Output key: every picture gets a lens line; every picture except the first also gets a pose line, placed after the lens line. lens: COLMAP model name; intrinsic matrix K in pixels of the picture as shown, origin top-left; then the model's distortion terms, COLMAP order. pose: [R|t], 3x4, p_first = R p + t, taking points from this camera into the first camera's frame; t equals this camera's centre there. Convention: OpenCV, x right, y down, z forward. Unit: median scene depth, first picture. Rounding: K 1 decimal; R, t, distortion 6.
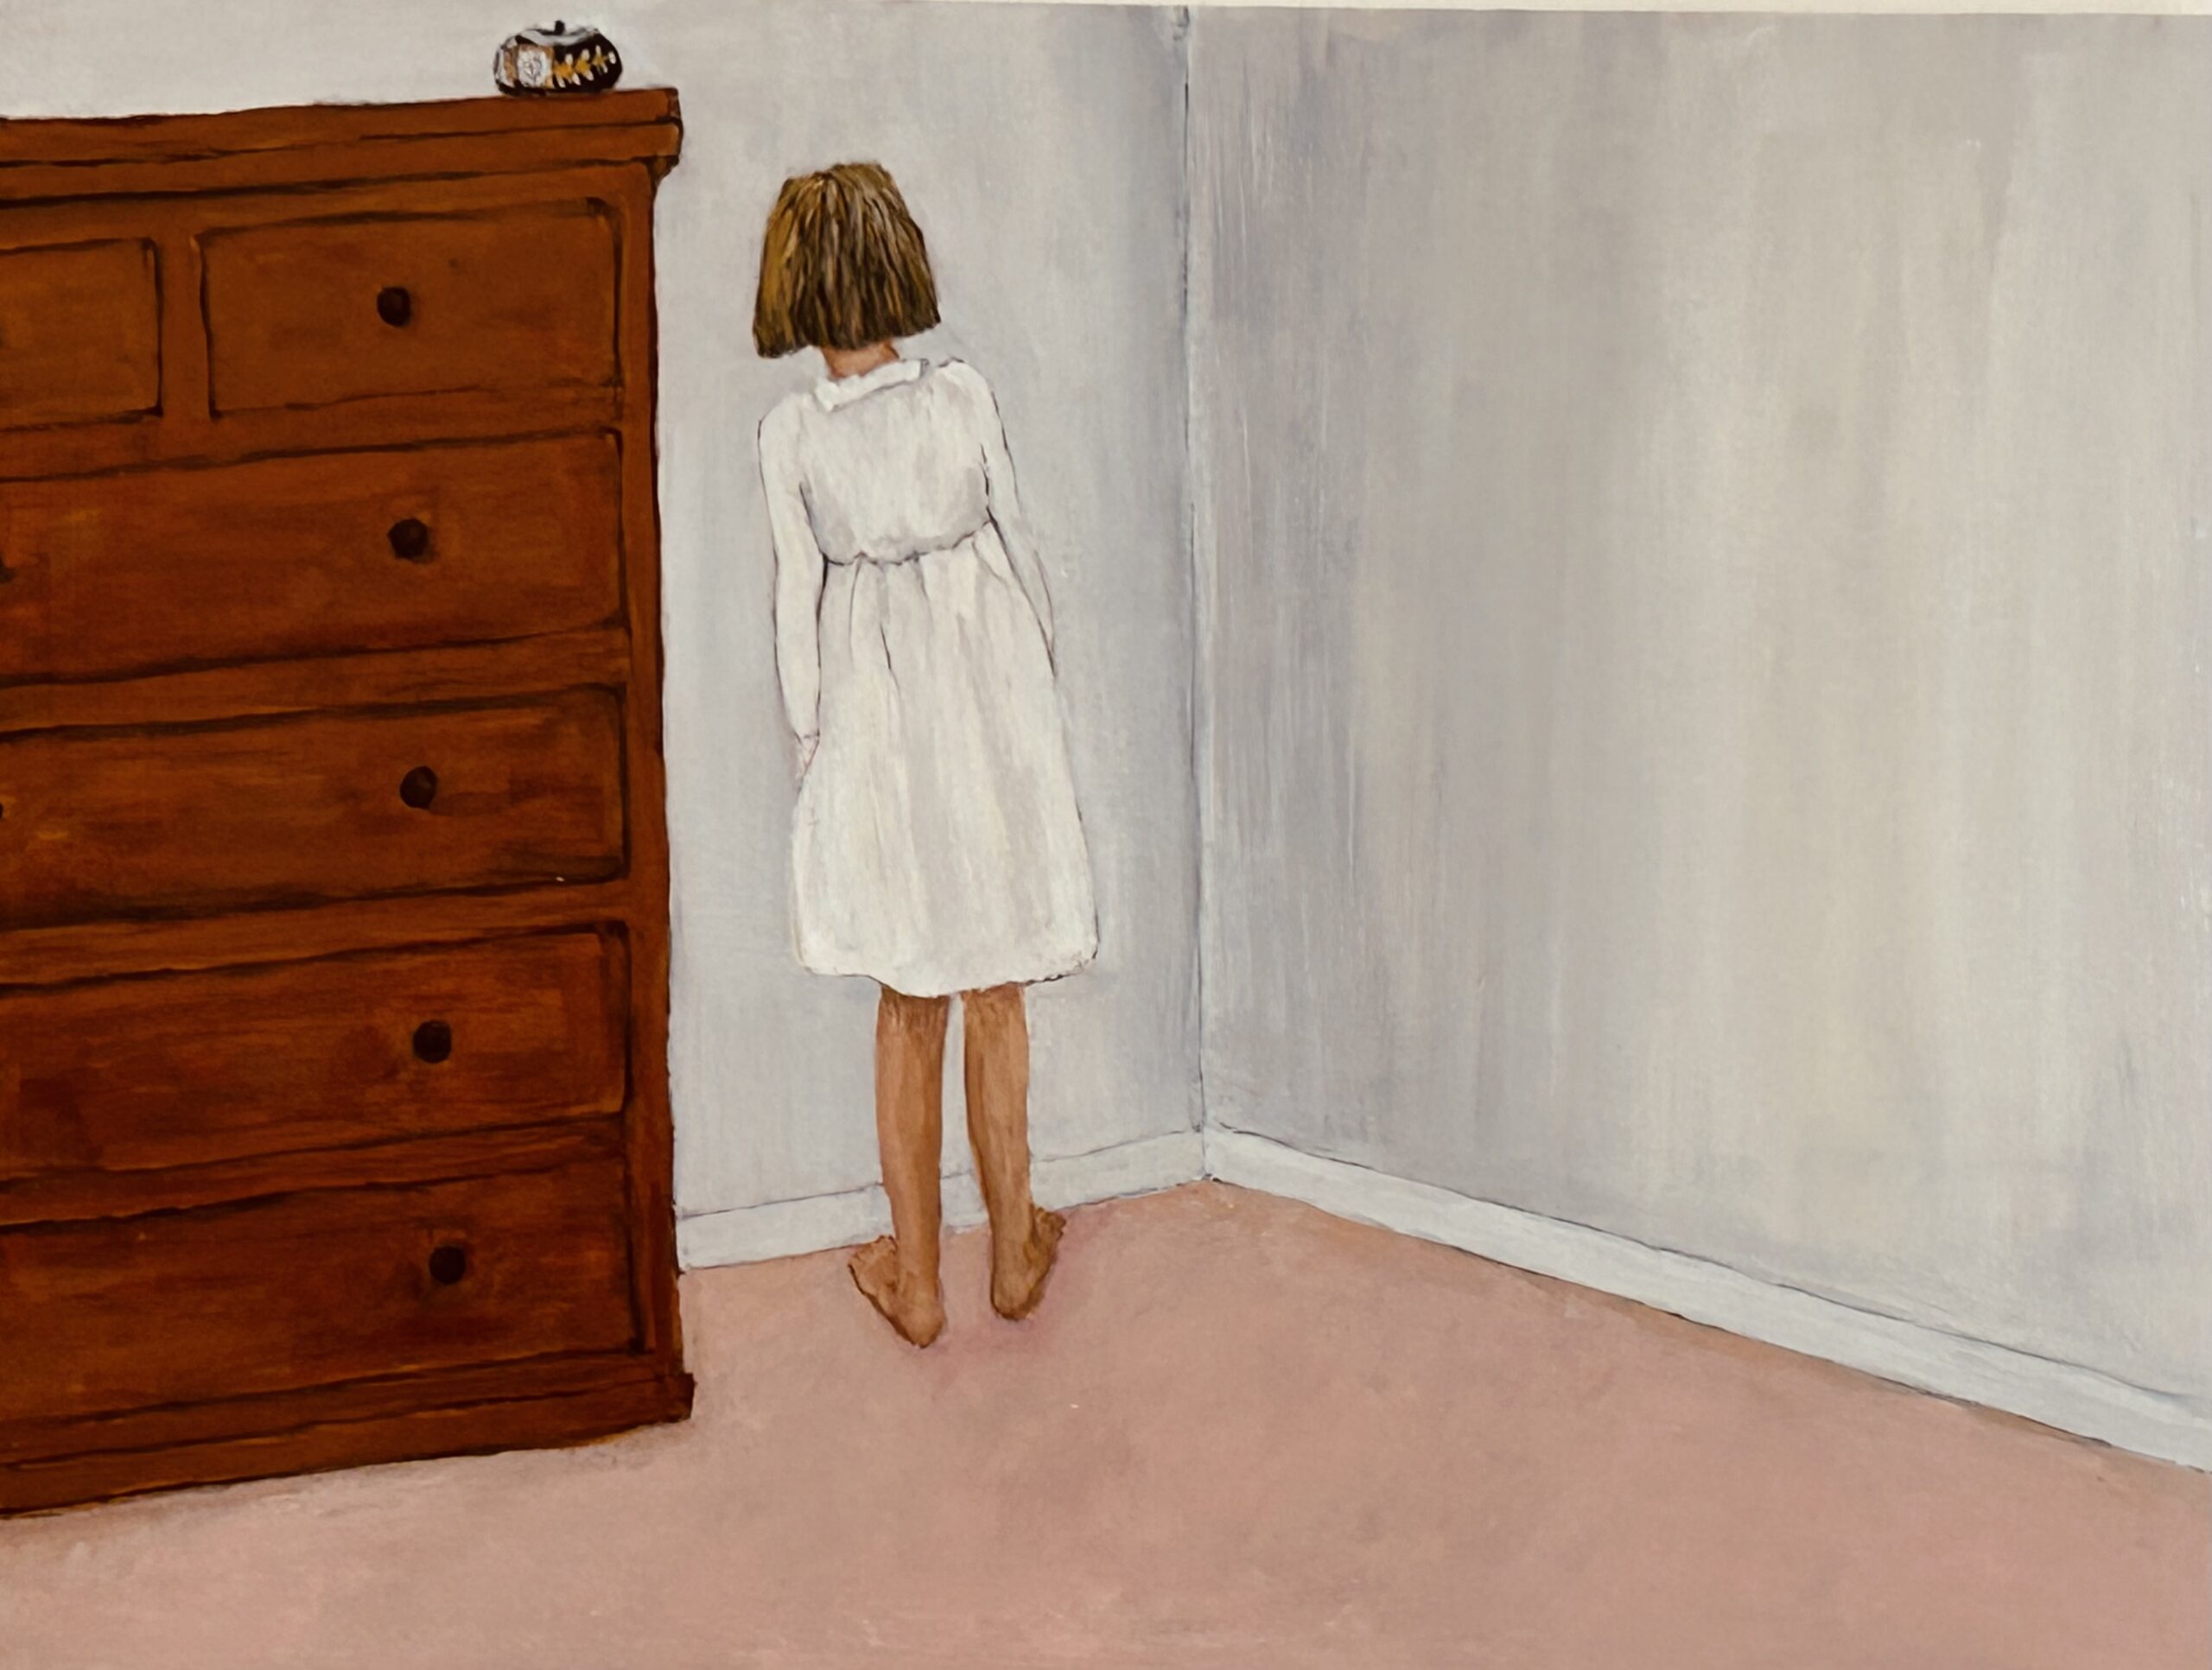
lens RADIAL K [[6120.6, 0, 1108.1], [0, 6120.6, 835.4], [0, 0, 1]] dist [-0.122363, 0.000000]
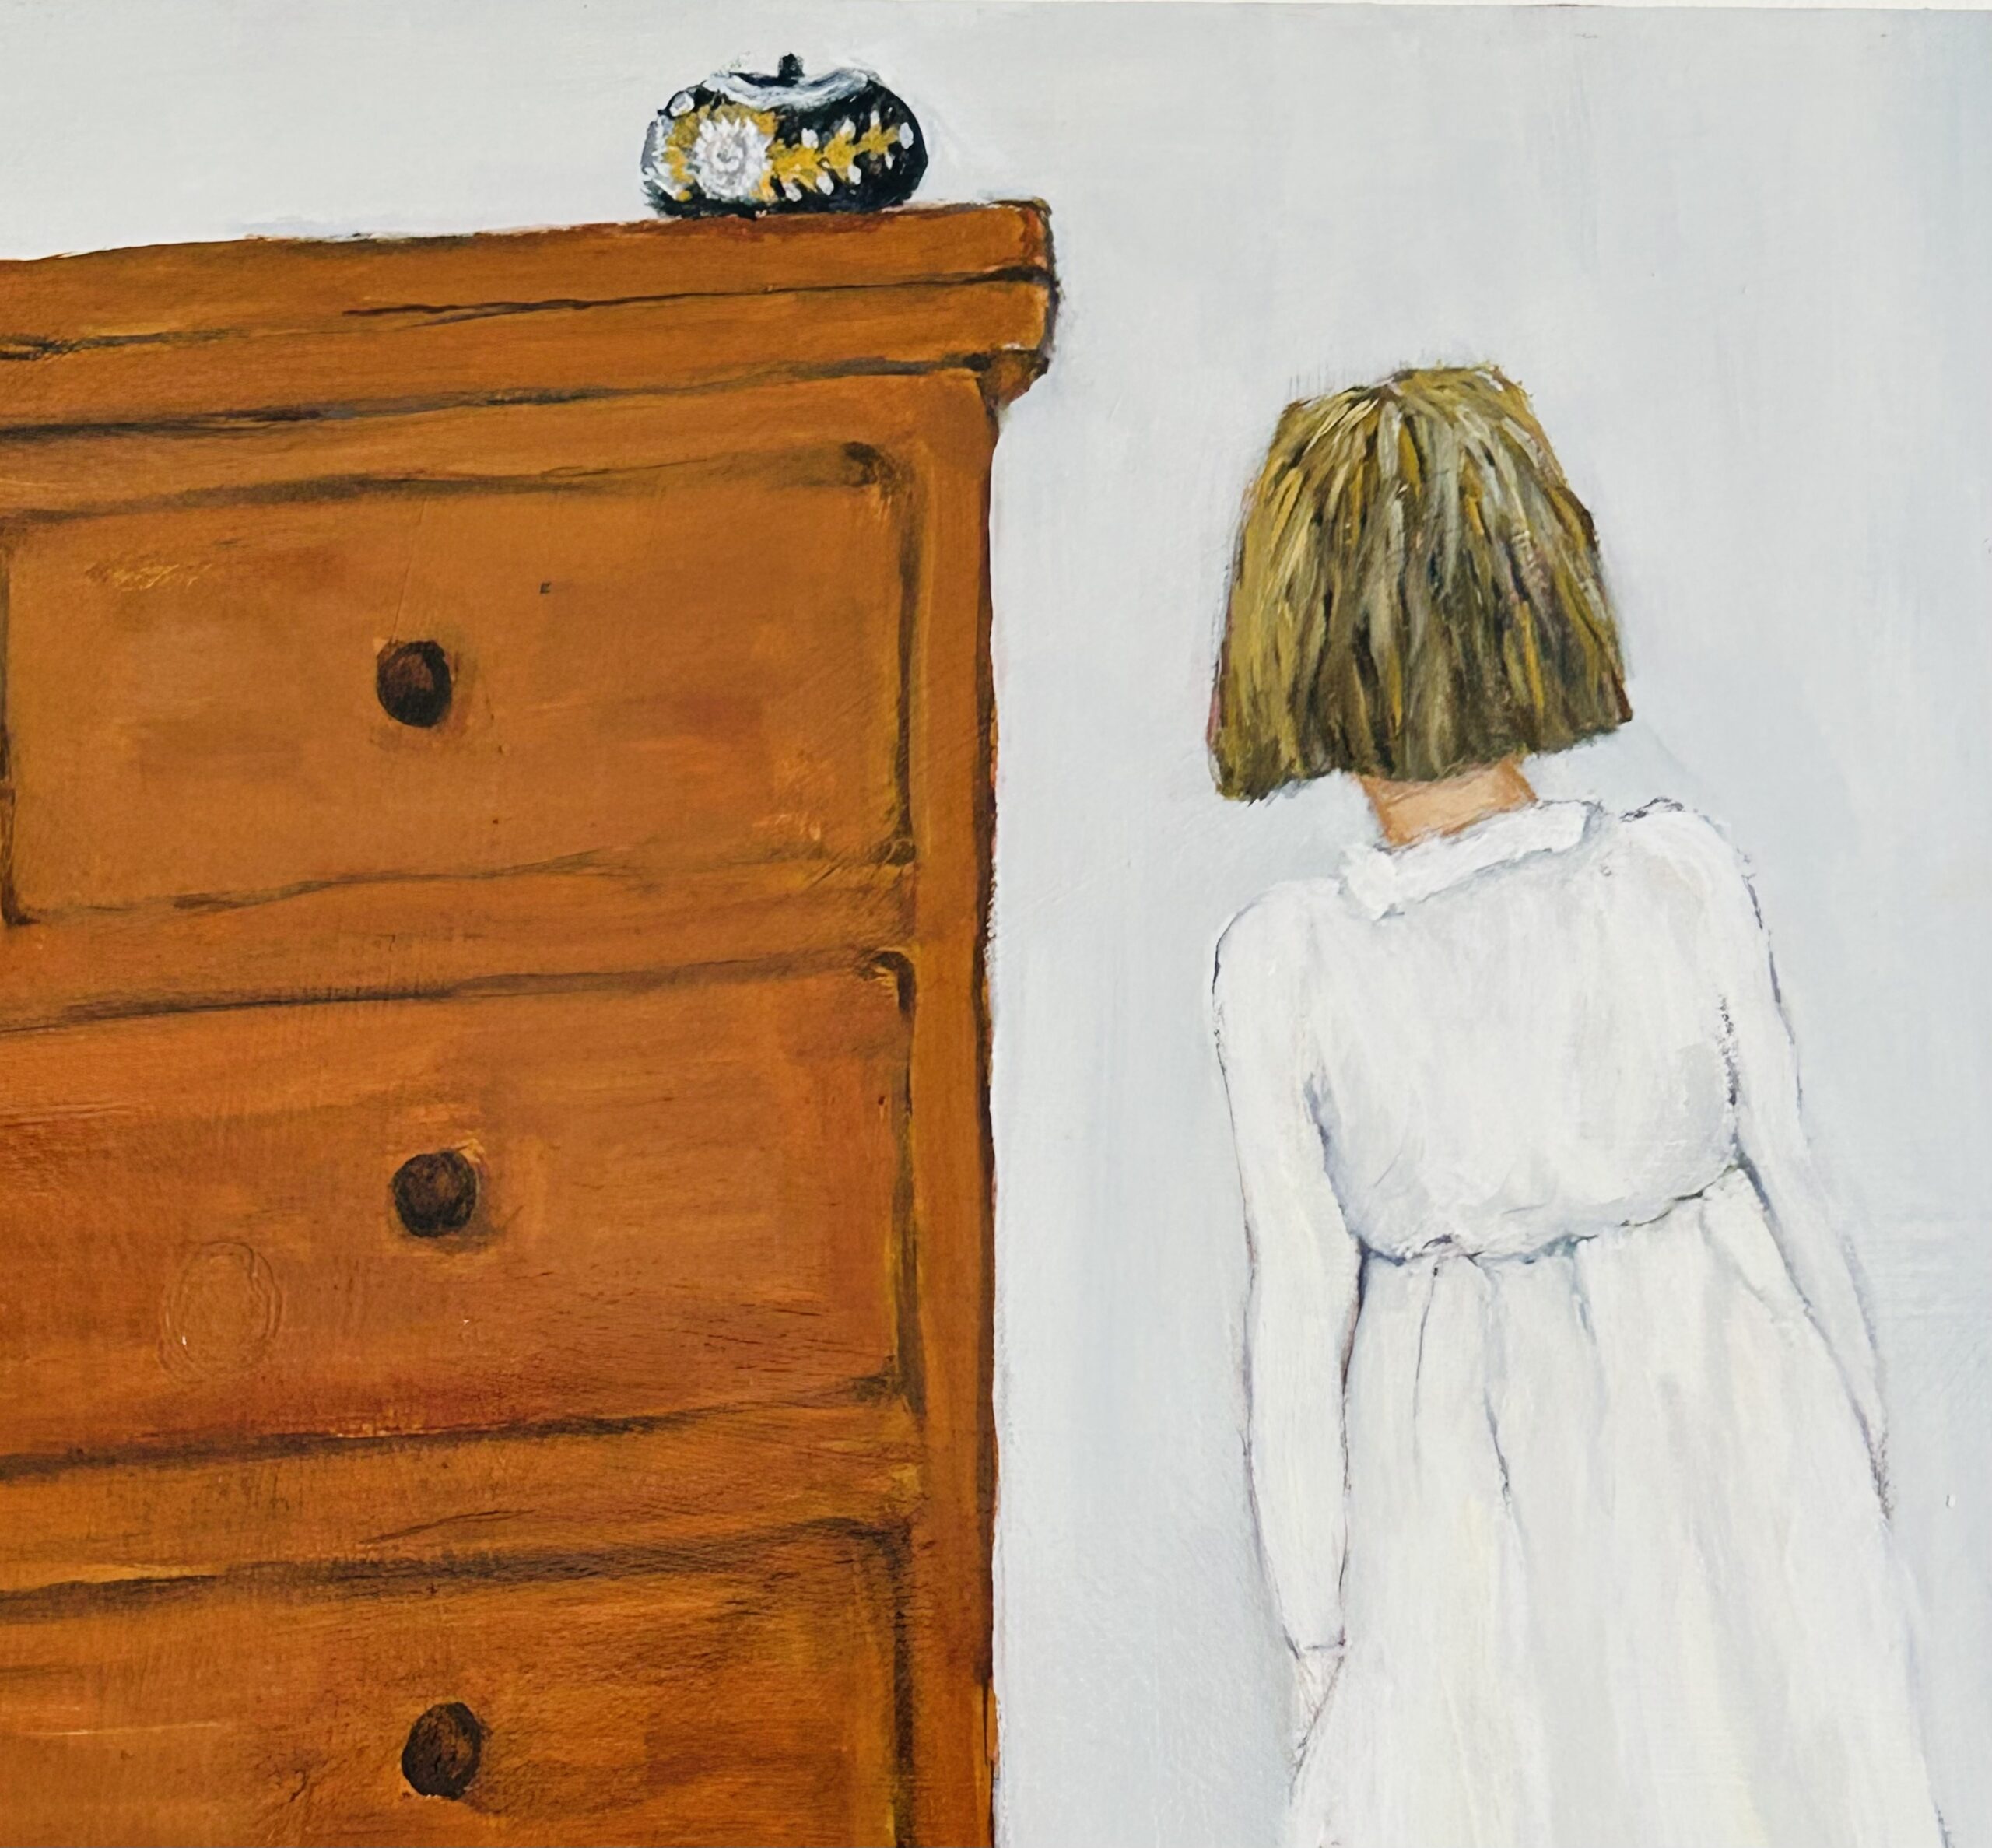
lens RADIAL K [[3566.5, 0, 999.3], [0, 3566.5, 940.0], [0, 0, 1]] dist [0.115305, 0.000000]
pose [[0.979849, 0.012061, -0.199377, -0.020512], [-0.016444, 0.999658, -0.020339, -0.062379], [0.199063, 0.023208, 0.979712, 0.742051]]
